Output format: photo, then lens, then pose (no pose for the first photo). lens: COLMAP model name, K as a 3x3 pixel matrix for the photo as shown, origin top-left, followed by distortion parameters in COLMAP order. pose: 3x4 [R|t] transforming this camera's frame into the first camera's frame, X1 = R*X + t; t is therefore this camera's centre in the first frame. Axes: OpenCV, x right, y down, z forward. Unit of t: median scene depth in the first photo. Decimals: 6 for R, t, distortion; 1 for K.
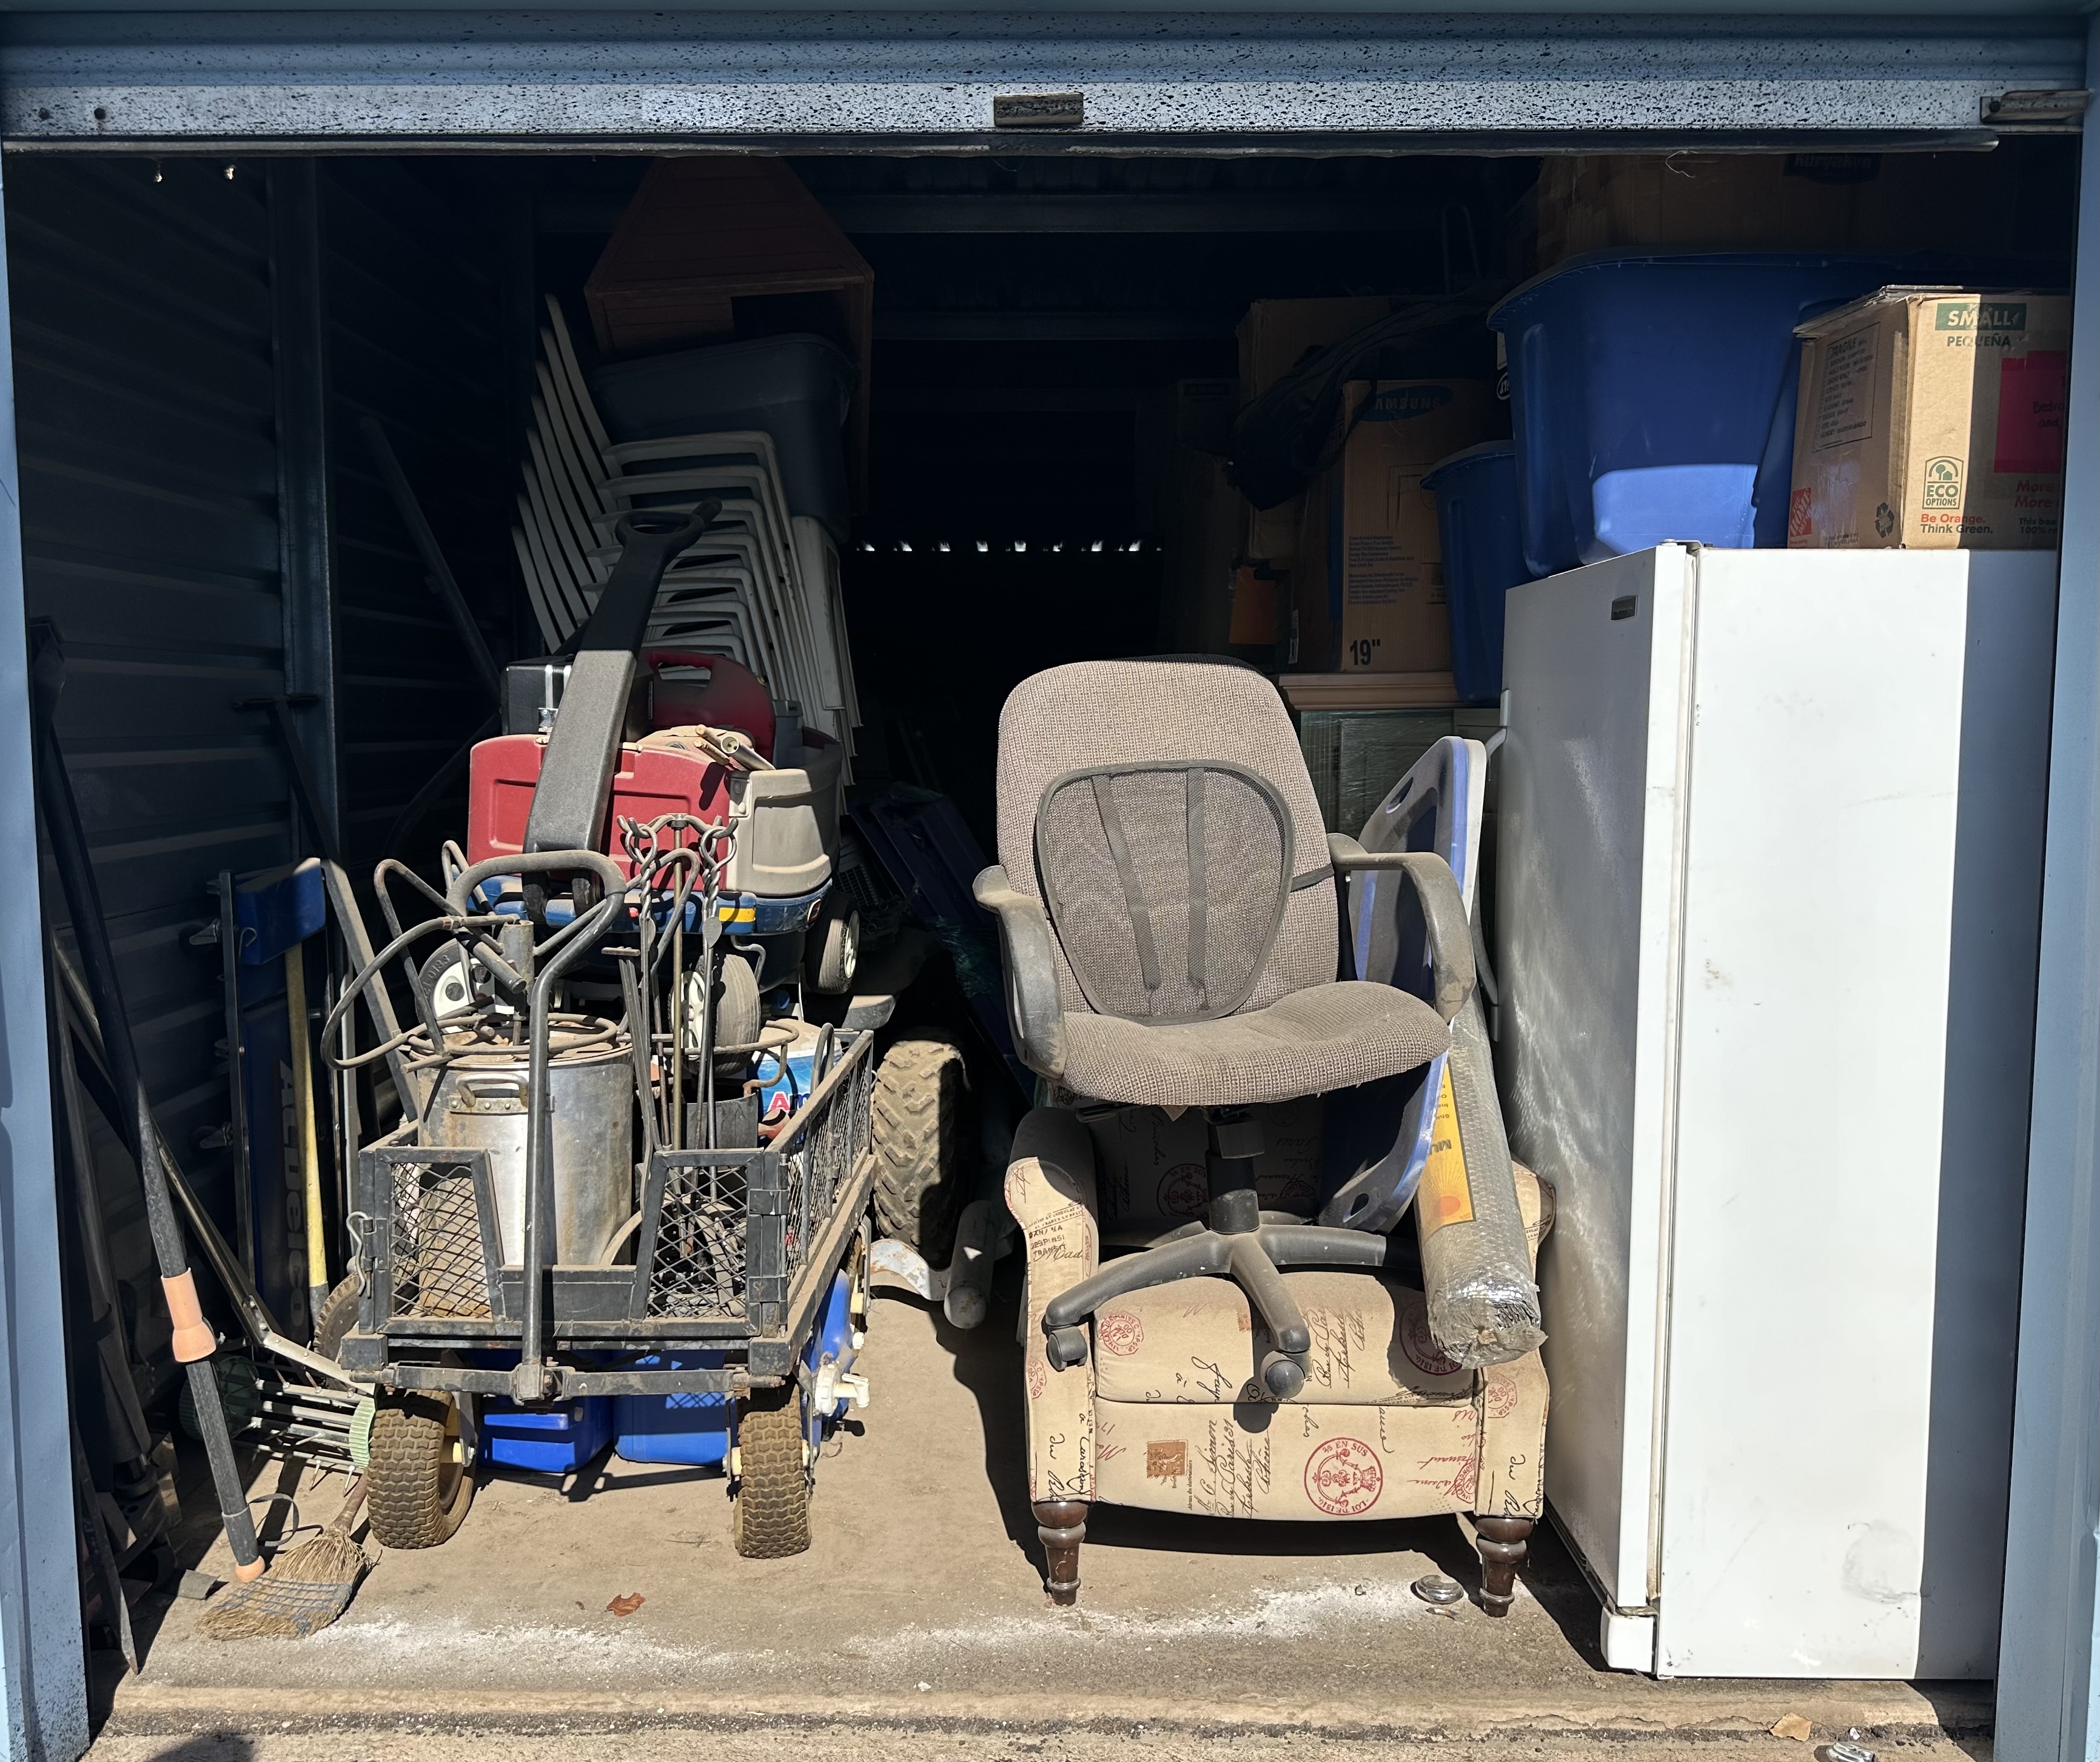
lens RADIAL K [[1677.5, 0, 1050.0], [0, 1677.5, 881.0], [0, 0, 1]] dist [0.072324, 0.000530]
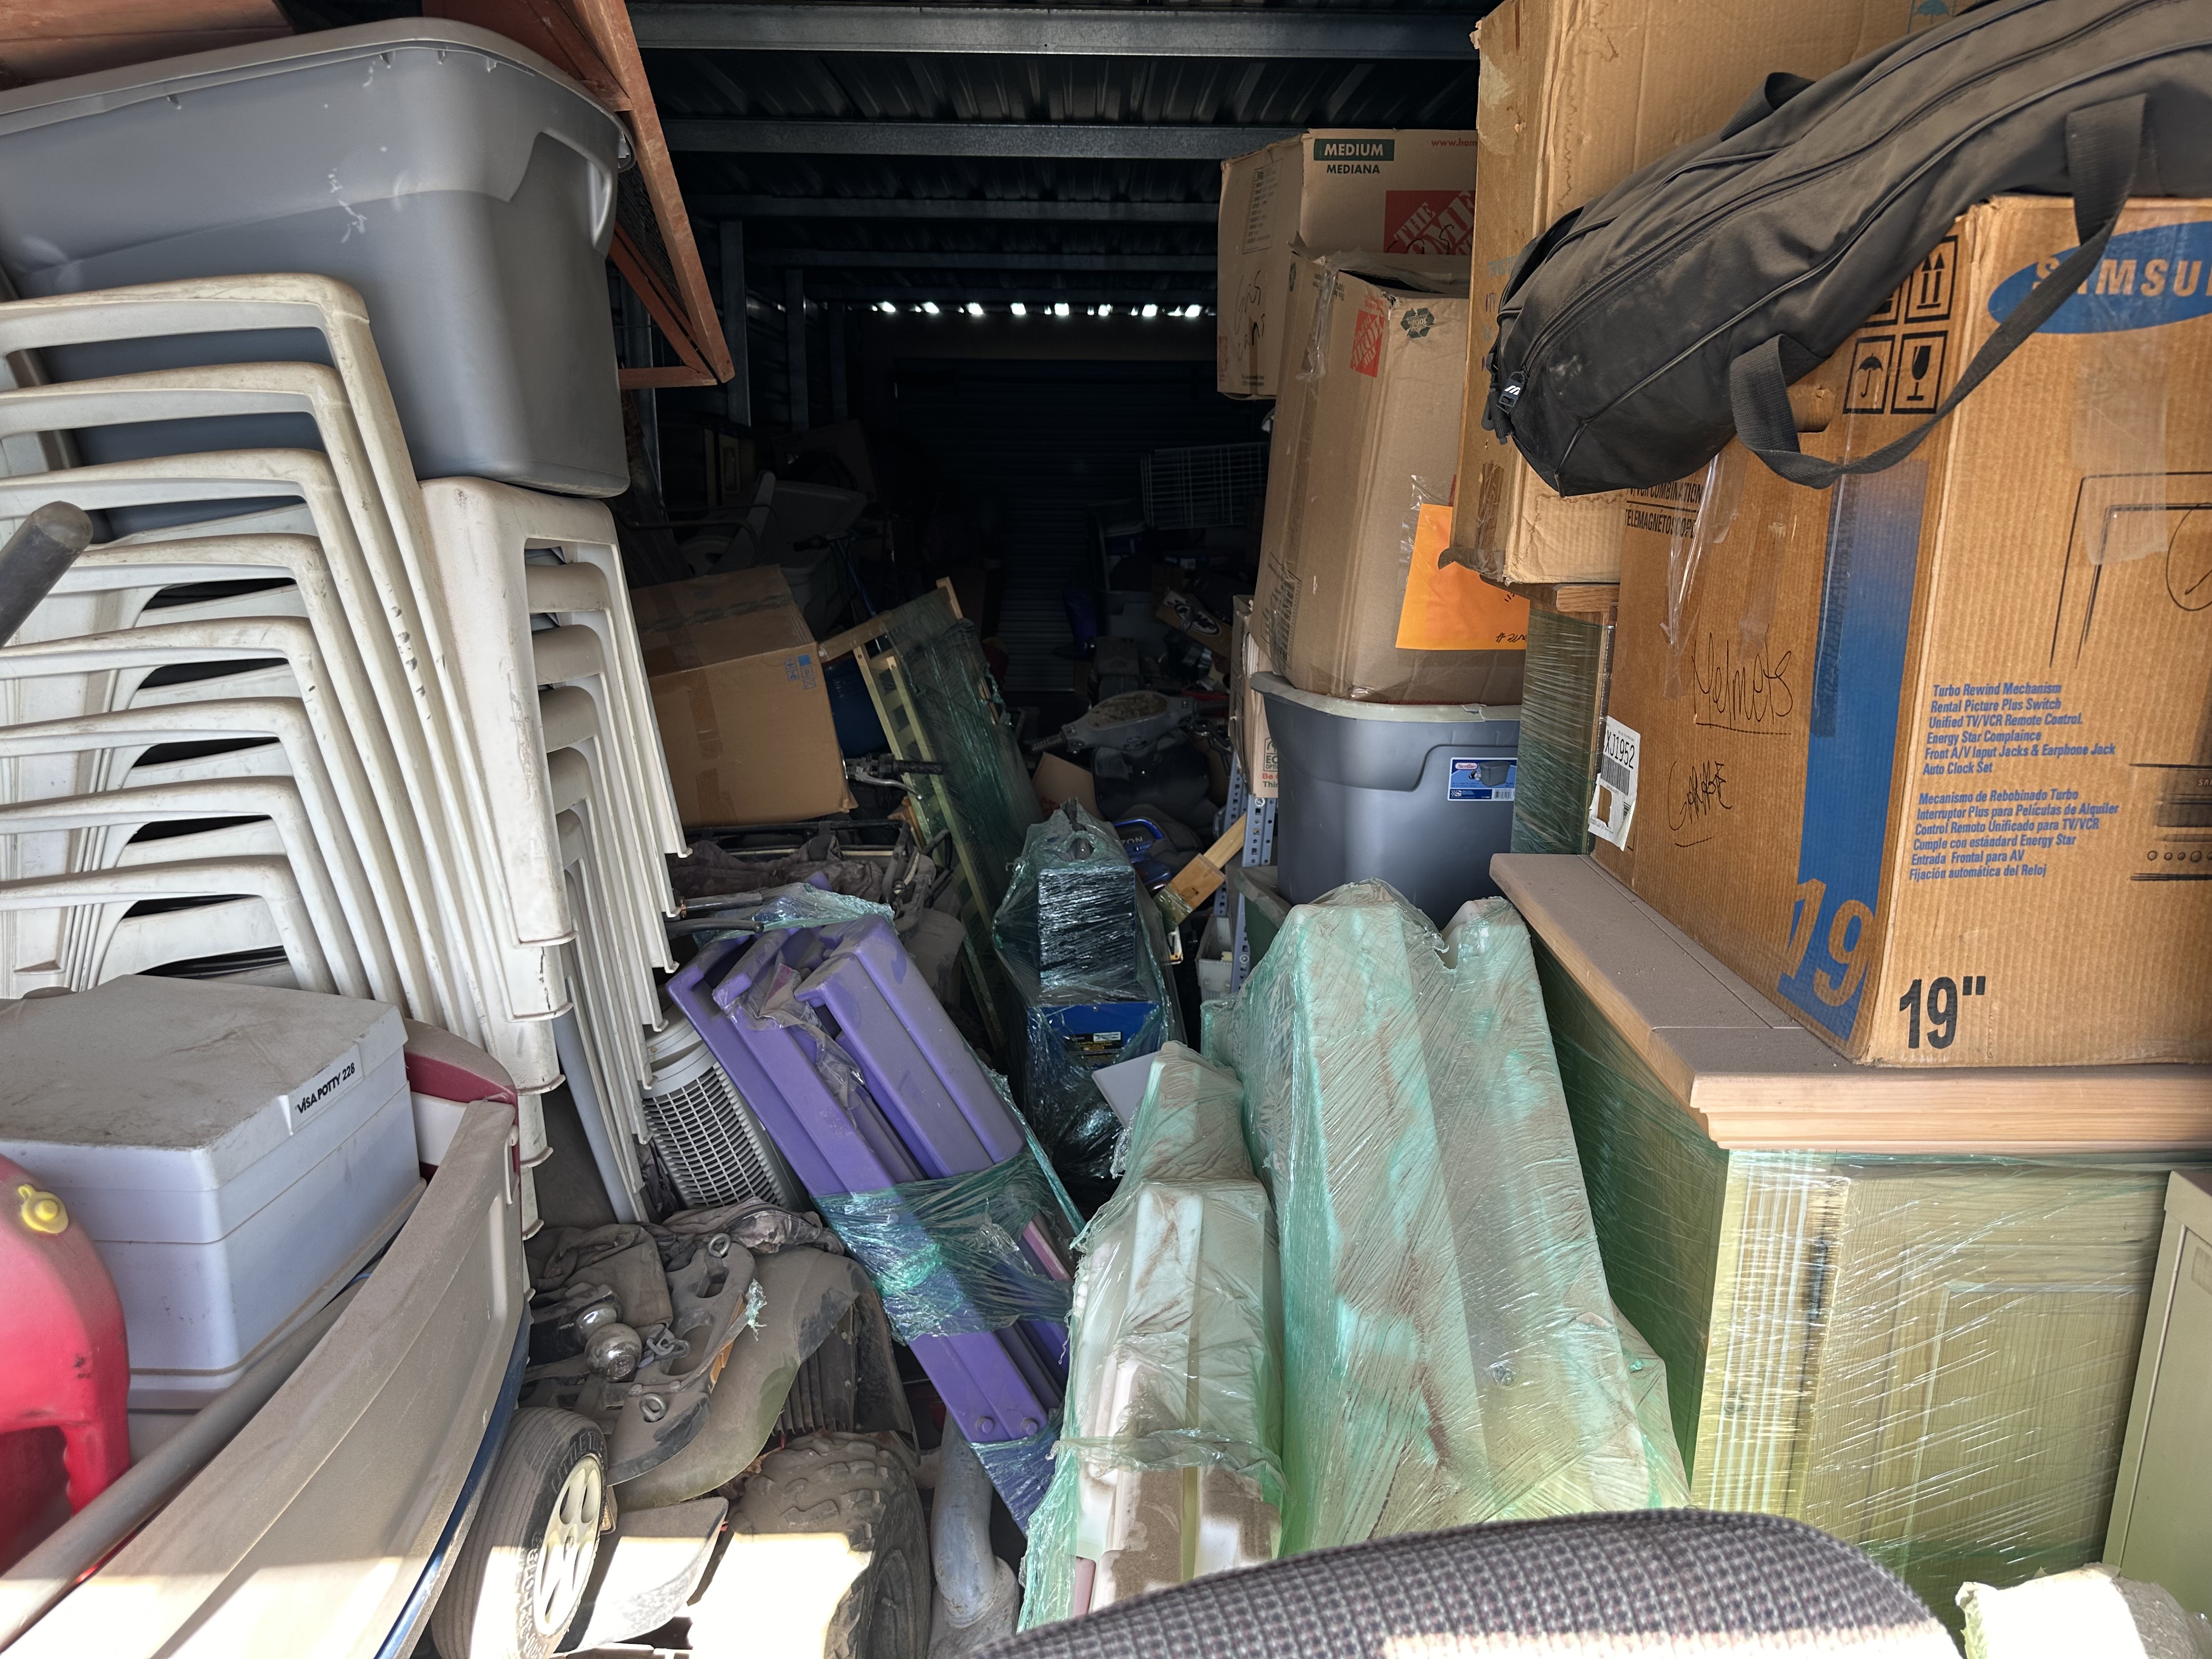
lens RADIAL K [[1557.8, 0, 1134.5], [0, 1557.8, 823.4], [0, 0, 1]] dist [0.005429, -0.023022]
pose [[0.999721, 0.010361, 0.021210, 0.014565], [-0.013297, 0.989583, 0.143350, -0.212281], [-0.019504, -0.143593, 0.989445, 0.676520]]
